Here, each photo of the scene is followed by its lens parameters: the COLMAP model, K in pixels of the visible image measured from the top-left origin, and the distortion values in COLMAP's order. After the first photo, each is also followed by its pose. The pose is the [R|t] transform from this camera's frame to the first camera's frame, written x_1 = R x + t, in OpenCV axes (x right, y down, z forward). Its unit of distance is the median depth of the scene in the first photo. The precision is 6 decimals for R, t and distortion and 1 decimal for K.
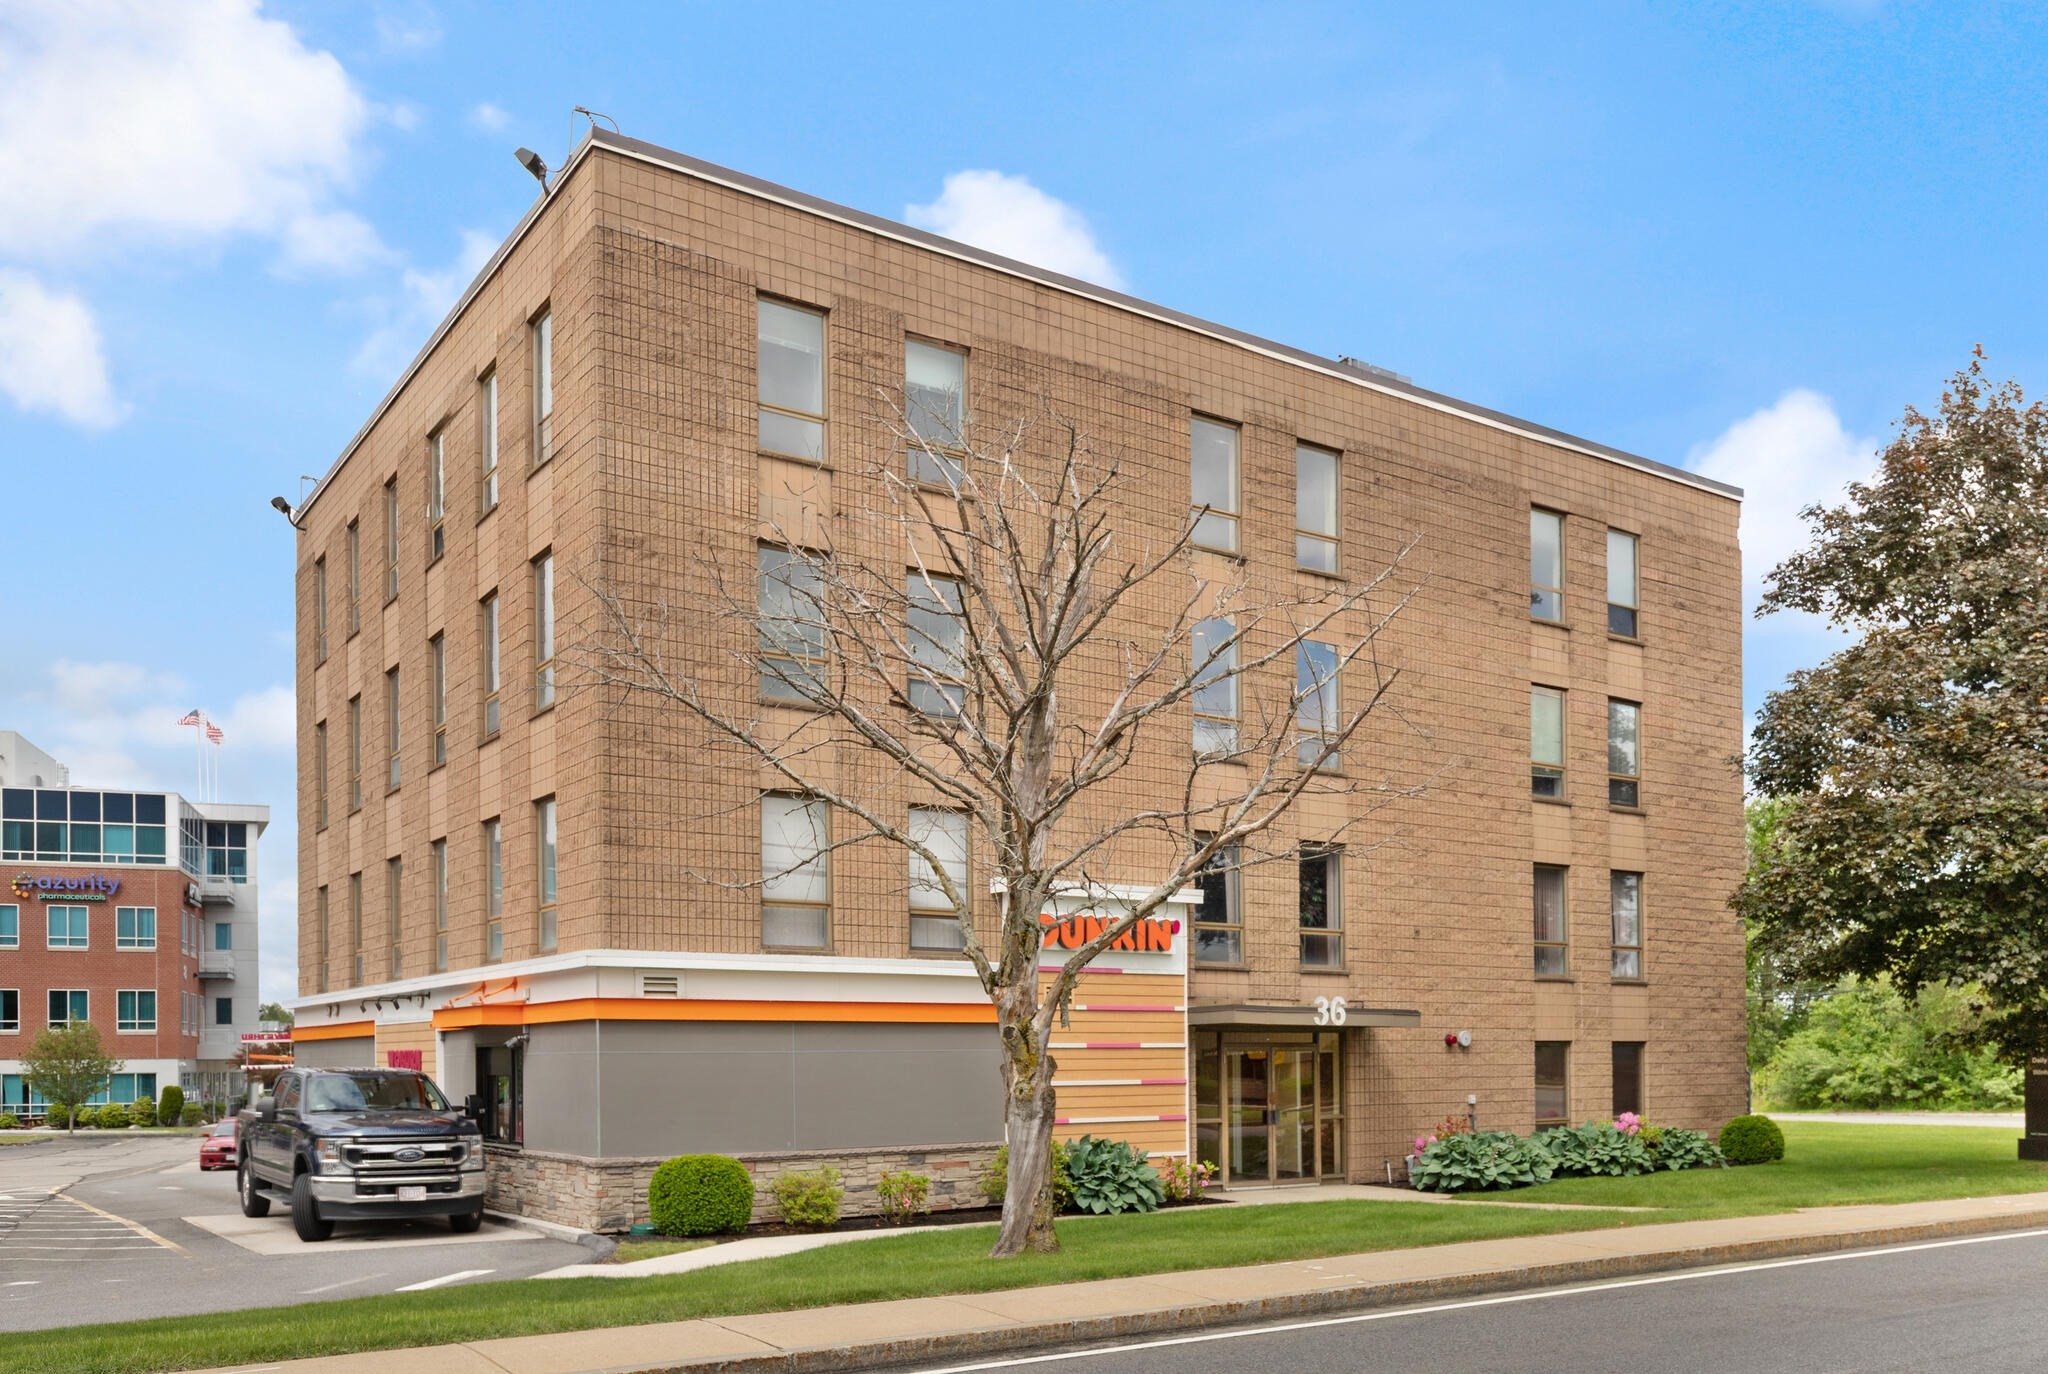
lens RADIAL K [[1653.6, 0, 1024.0], [0, 1653.6, 687.0], [0, 0, 1]] dist [0.006324, 0.005292]
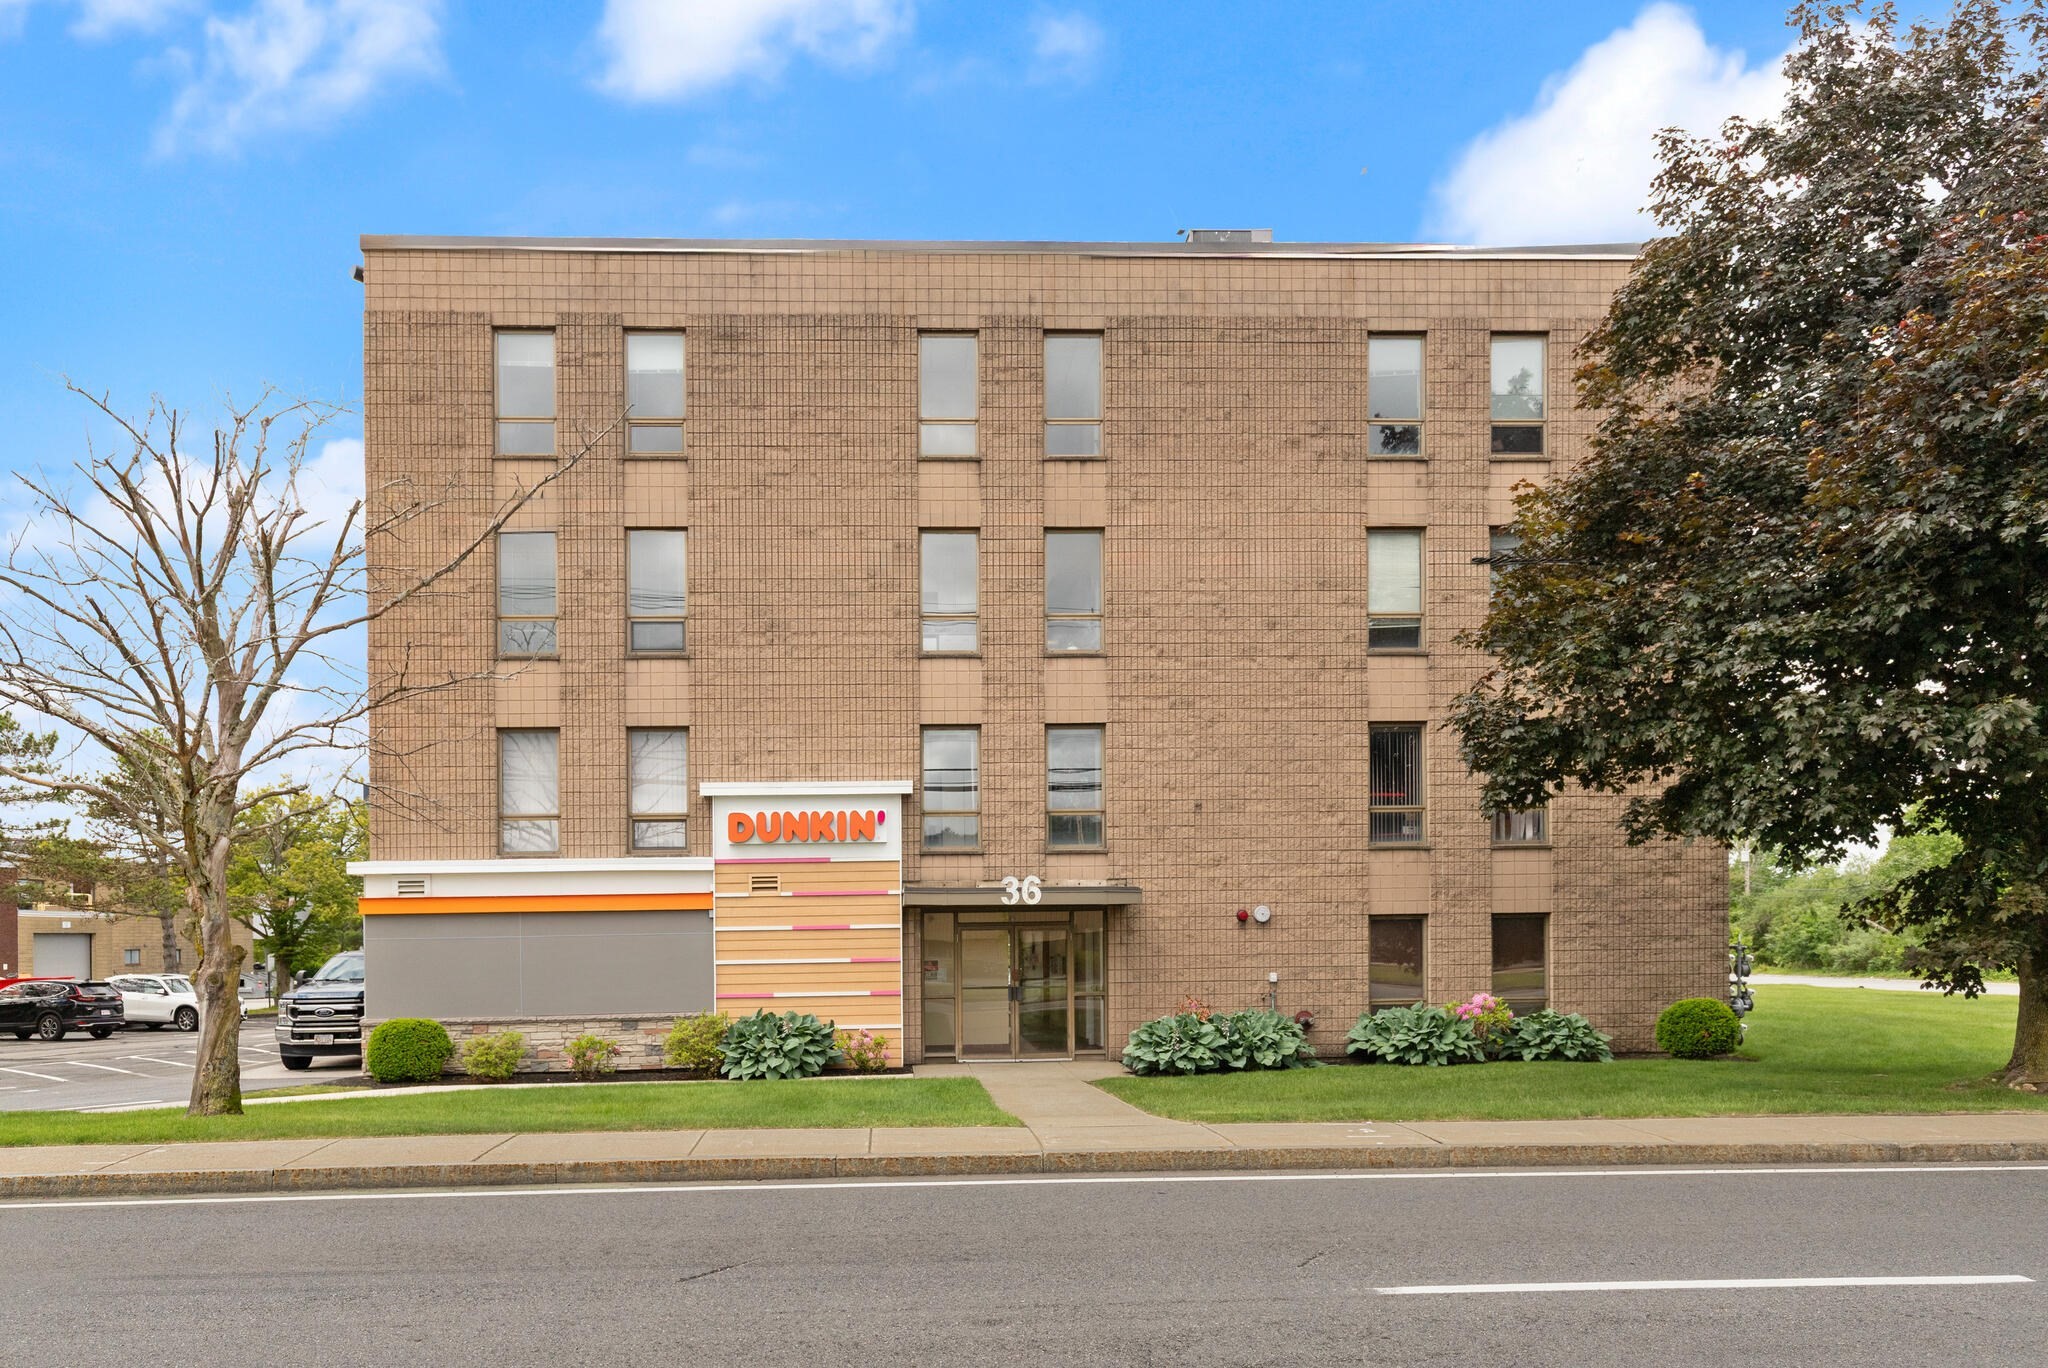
lens RADIAL K [[1265.7, 0, 1024.0], [0, 1265.7, 707.8], [0, 0, 1]] dist [0.010659, -0.000485]
pose [[0.843546, -0.101394, -0.527399, 0.587037], [0.126683, 0.991871, 0.011933, 0.074261], [0.521902, -0.076879, 0.849534, 0.344440]]
